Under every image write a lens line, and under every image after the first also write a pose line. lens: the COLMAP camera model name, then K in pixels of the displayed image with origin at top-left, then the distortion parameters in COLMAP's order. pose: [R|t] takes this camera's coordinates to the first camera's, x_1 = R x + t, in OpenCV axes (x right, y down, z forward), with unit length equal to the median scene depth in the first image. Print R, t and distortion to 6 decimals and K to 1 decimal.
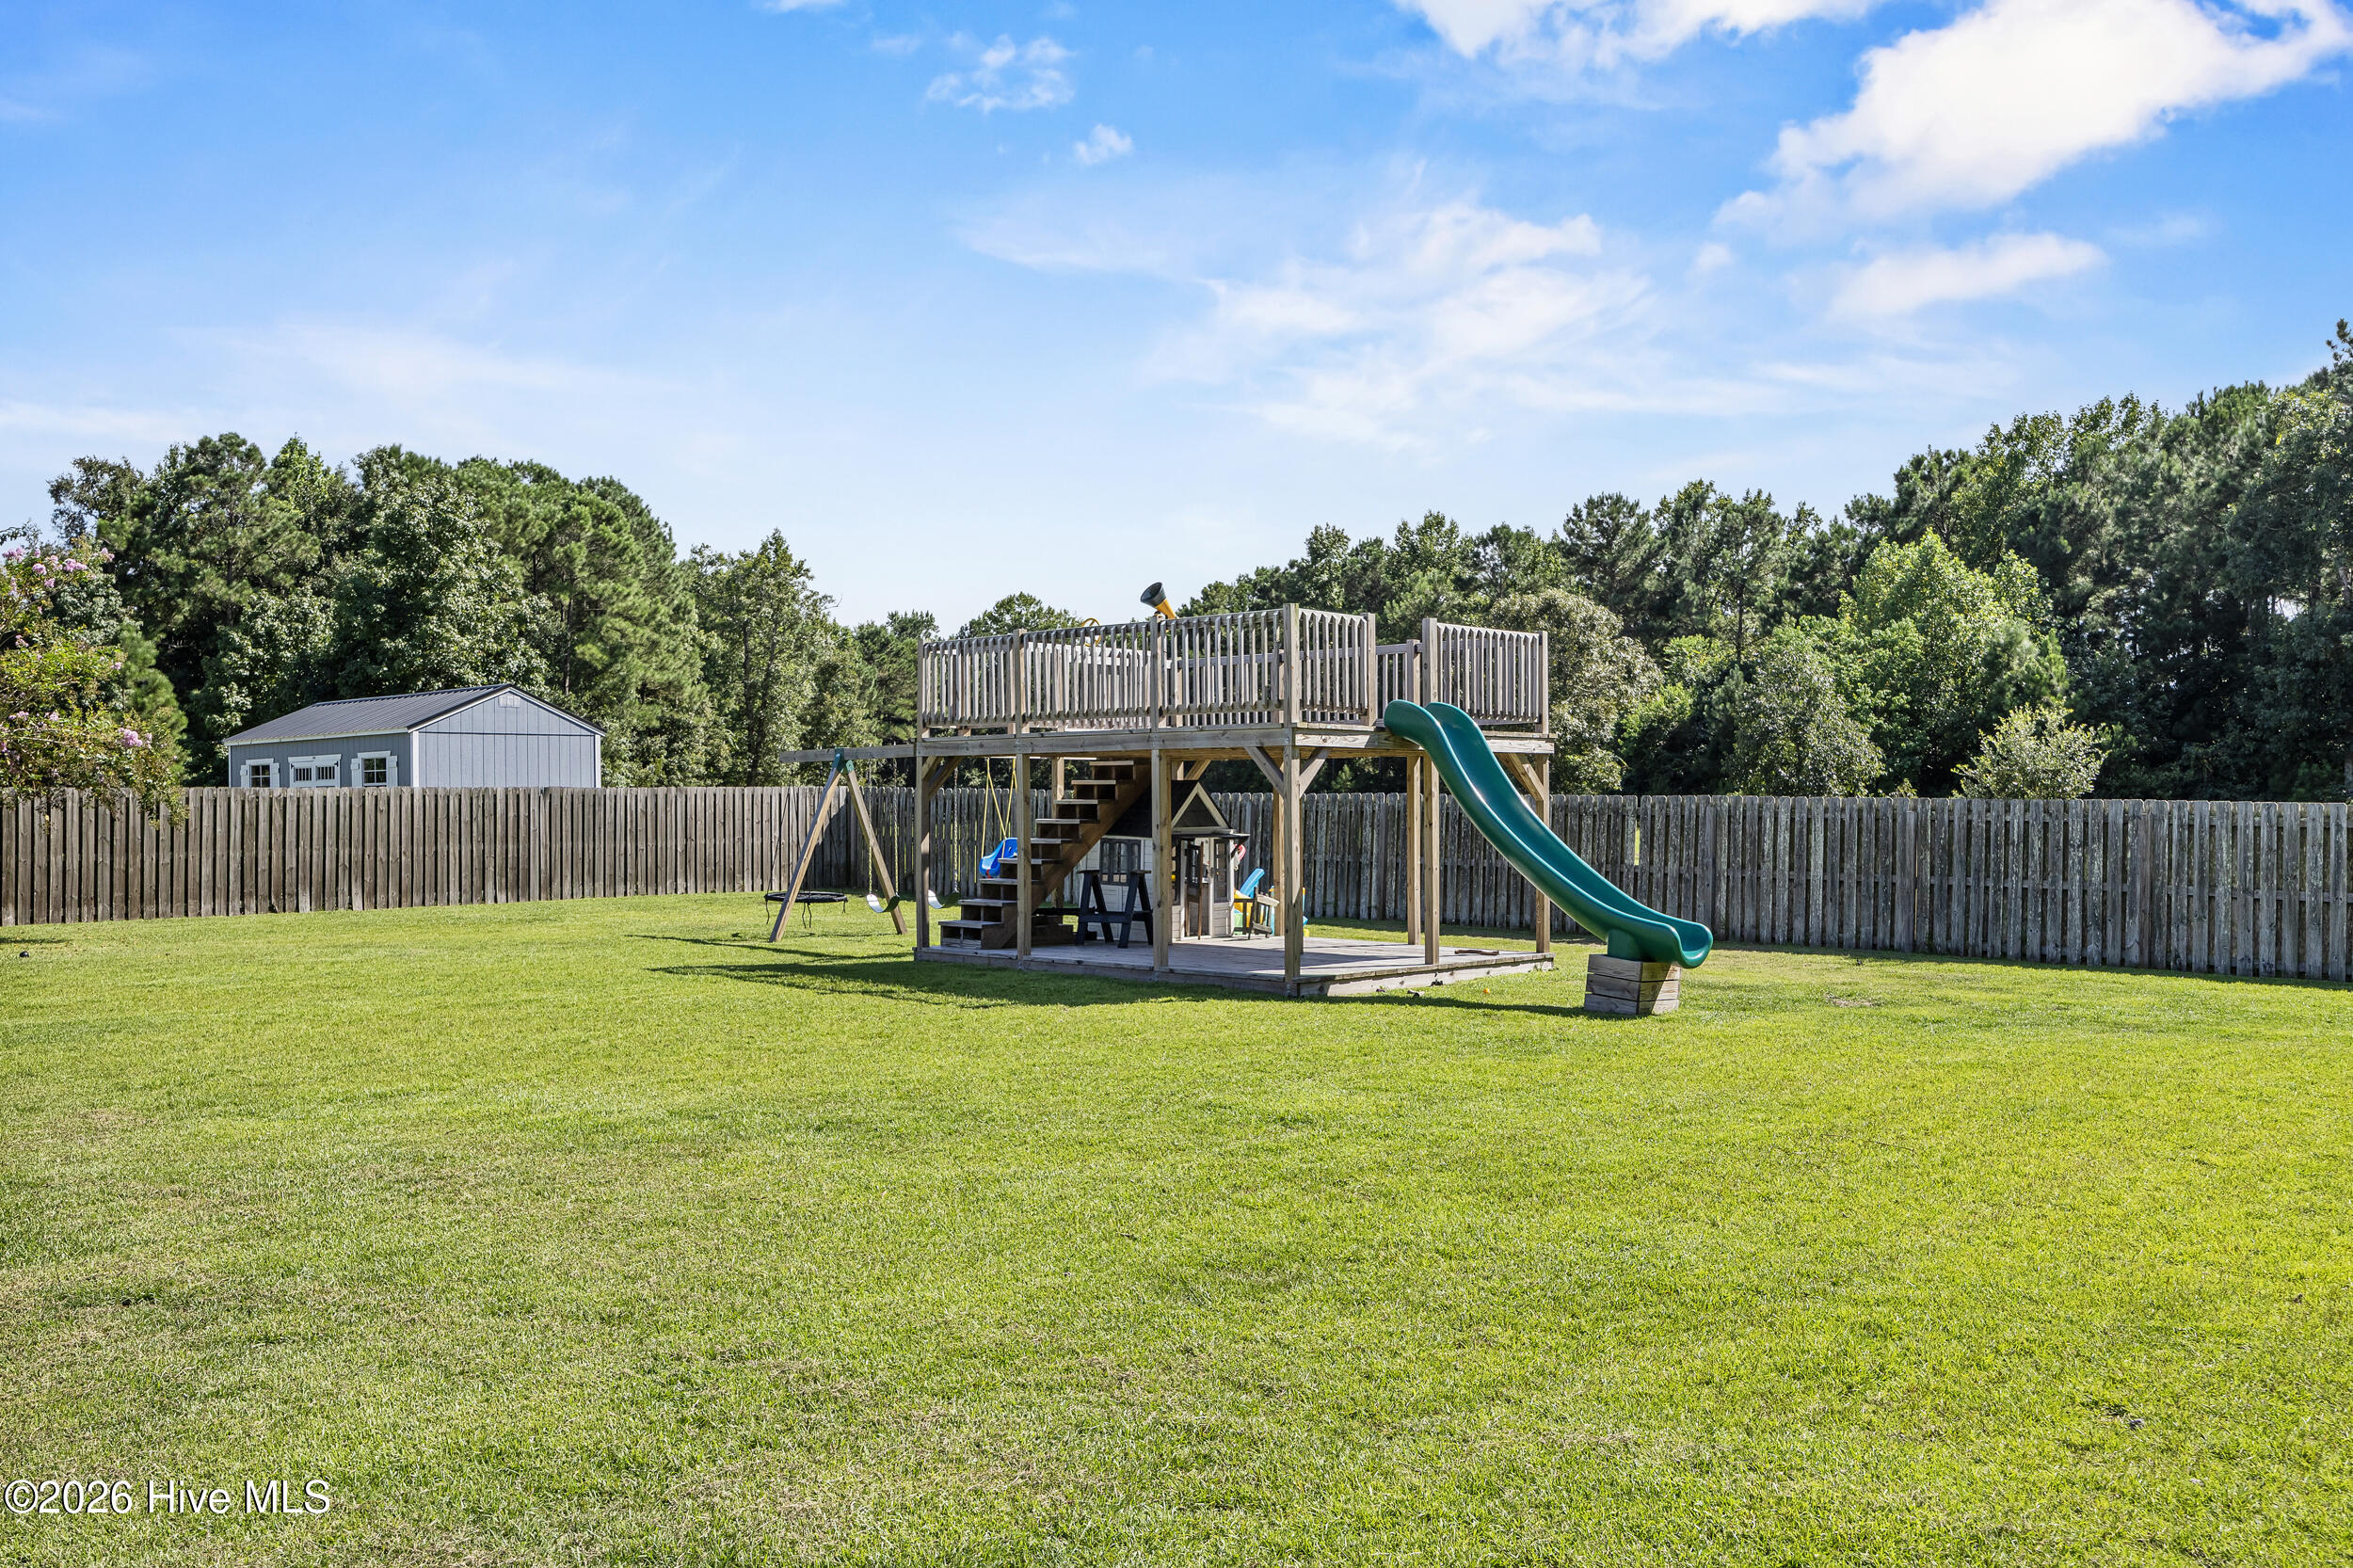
lens RADIAL K [[2089.0, 0, 1176.5], [0, 2089.0, 784.0], [0, 0, 1]] dist [0.030943, 0.013369]
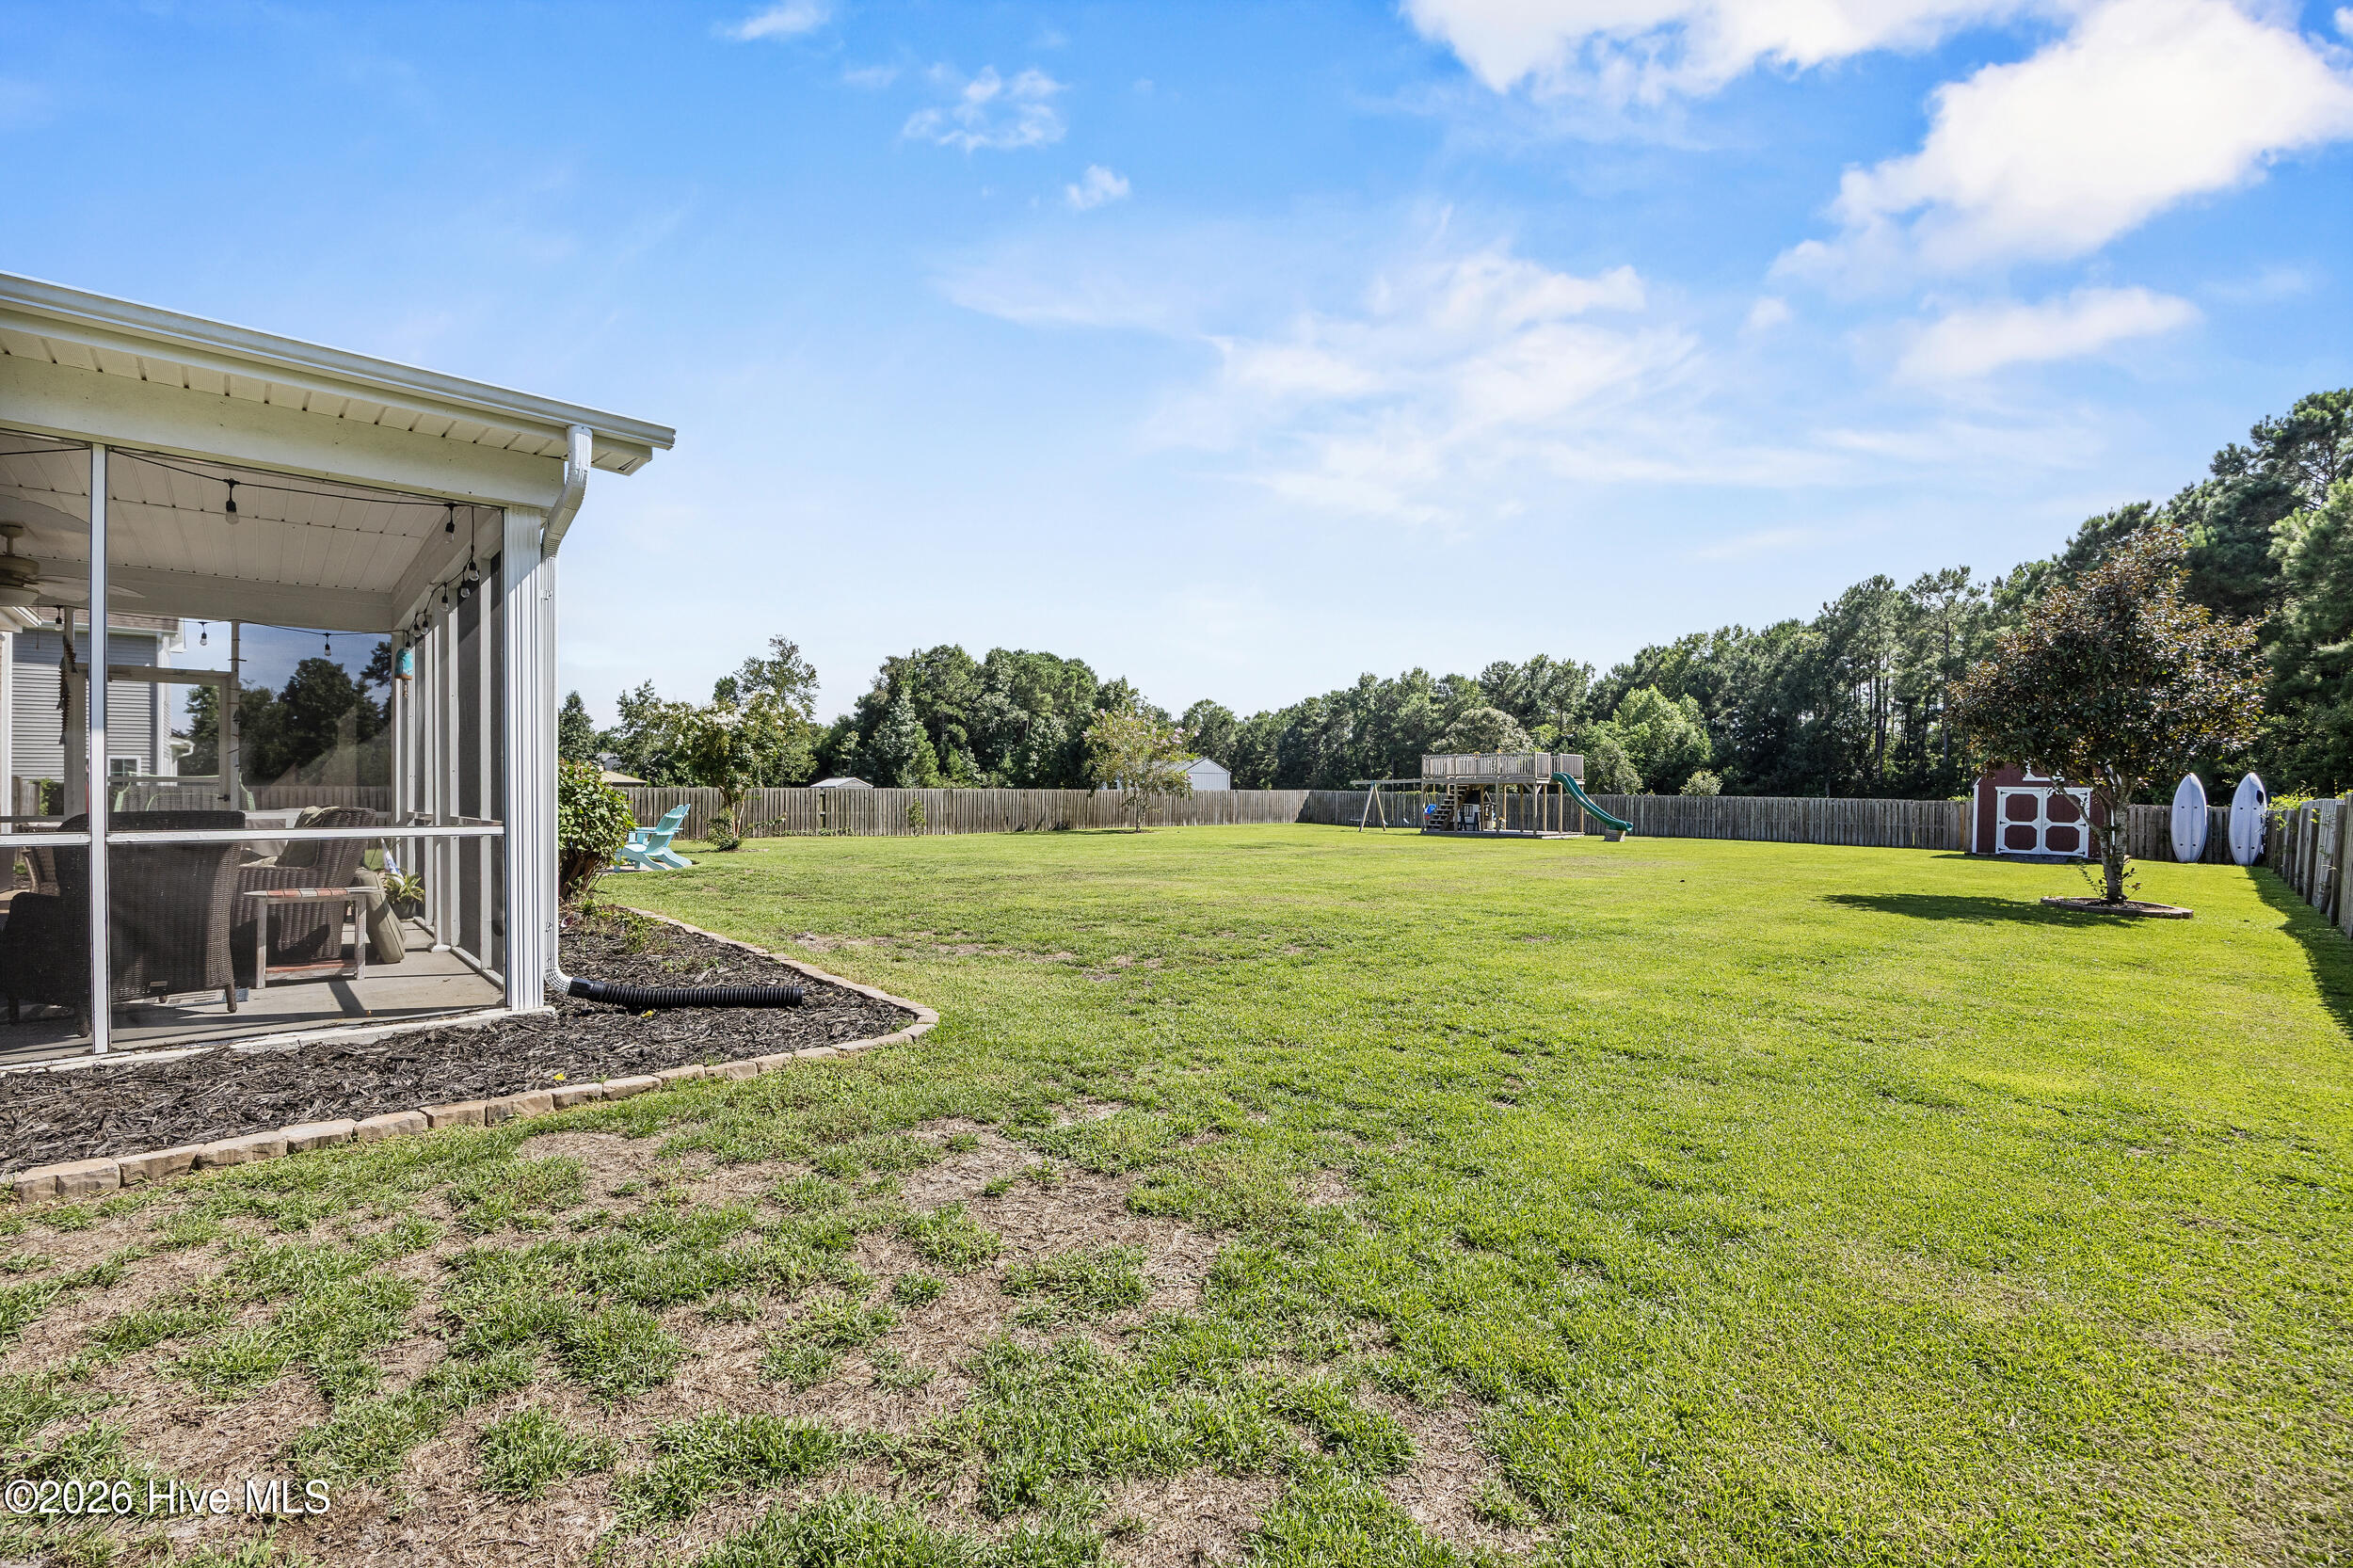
lens RADIAL K [[1036.1, 0, 1171.8], [0, 1036.1, 768.2], [0, 0, 1]] dist [0.000902, 0.000111]
pose [[0.996898, 0.003668, -0.078615, -0.086195], [-0.005115, 0.999821, -0.018206, -0.000879], [0.078534, 0.018551, 0.996739, -0.202773]]
